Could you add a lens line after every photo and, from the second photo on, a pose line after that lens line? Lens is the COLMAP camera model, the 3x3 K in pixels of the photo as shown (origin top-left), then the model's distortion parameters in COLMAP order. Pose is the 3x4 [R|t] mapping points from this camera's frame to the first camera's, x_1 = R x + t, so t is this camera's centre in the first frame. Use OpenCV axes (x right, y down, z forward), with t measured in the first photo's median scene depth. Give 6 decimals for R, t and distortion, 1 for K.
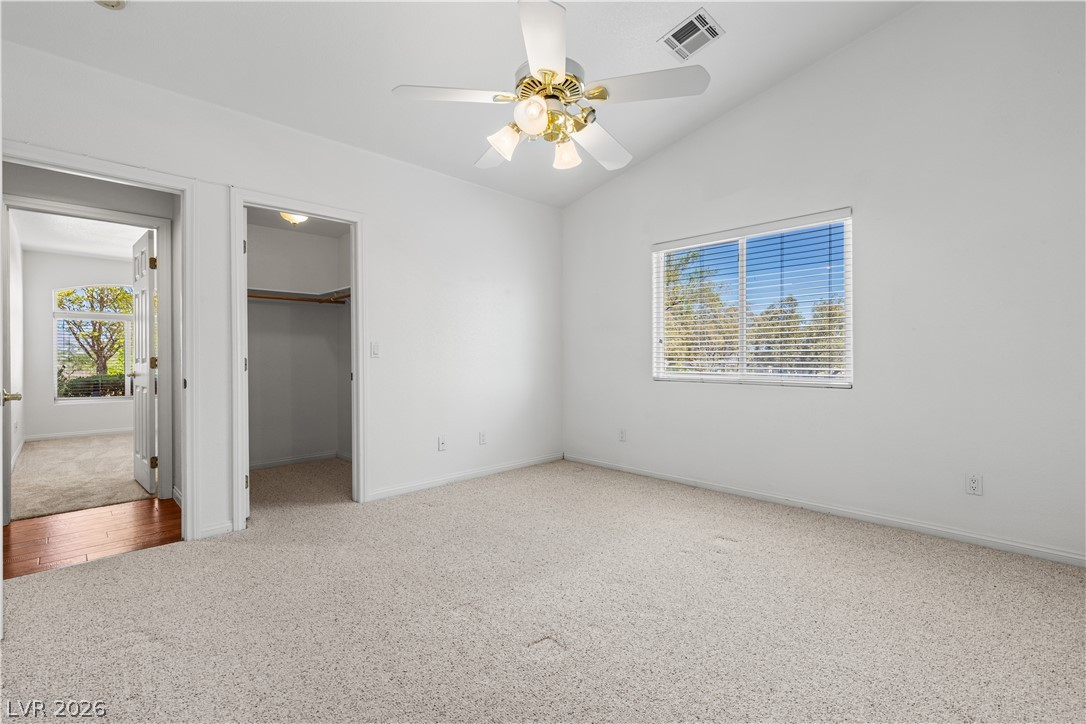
lens RADIAL K [[490.4, 0, 545.2], [0, 490.4, 357.9], [0, 0, 1]] dist [0.004997, 0.000126]
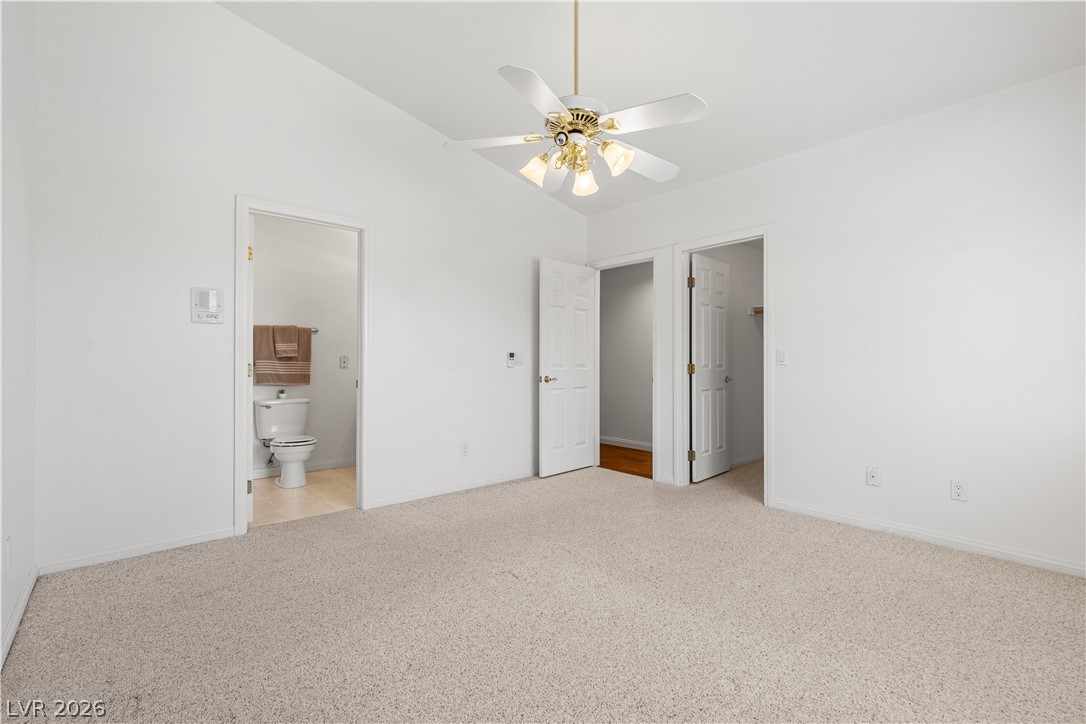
lens RADIAL K [[490.4, 0, 551.5], [0, 490.4, 362.7], [0, 0, 1]] dist [0.004997, 0.000126]
pose [[-0.056095, 0.002803, -0.998421, 0.742071], [-0.010759, 0.999936, 0.003412, -0.004276], [0.998367, 0.010933, -0.056062, 0.661879]]
